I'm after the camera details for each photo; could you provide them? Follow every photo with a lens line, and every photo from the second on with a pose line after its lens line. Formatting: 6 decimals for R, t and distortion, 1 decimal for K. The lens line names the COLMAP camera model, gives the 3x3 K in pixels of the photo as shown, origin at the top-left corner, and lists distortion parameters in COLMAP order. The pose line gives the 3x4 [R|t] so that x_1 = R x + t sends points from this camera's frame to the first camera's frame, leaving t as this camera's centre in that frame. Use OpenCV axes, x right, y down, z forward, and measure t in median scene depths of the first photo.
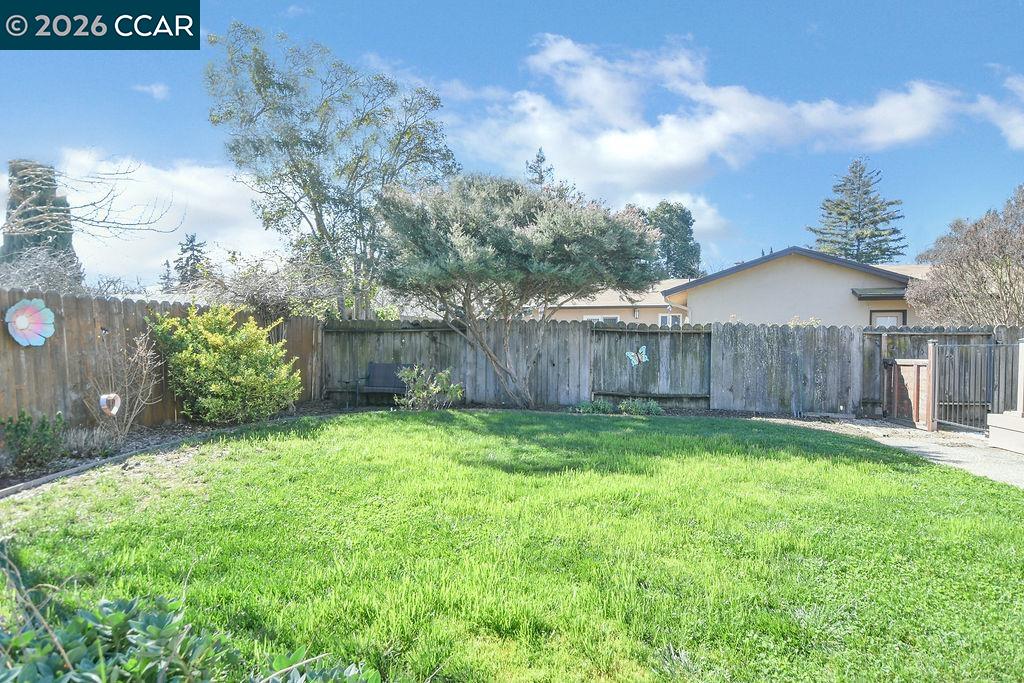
lens RADIAL K [[547.1, 0, 527.3], [0, 547.1, 349.3], [0, 0, 1]] dist [-0.019814, -0.000986]
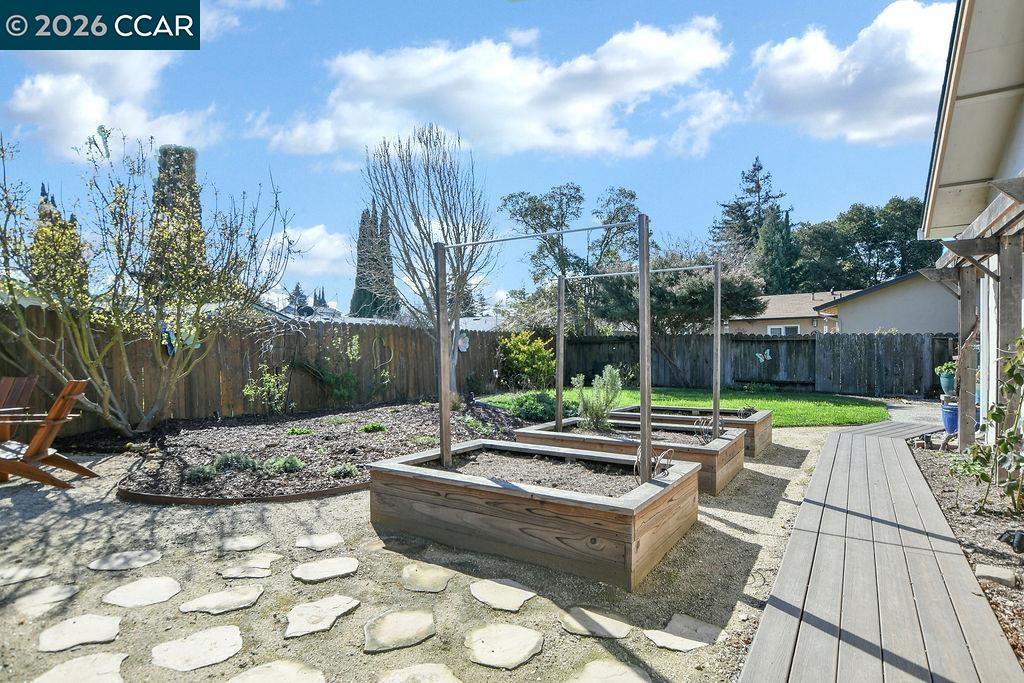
lens RADIAL K [[557.1, 0, 532.2], [0, 557.1, 350.6], [0, 0, 1]] dist [-0.022955, 0.003181]
pose [[0.922672, -0.011636, -0.385410, 0.204173], [0.006385, 0.999869, -0.014901, 0.016015], [0.385533, 0.011288, 0.922625, -0.682447]]
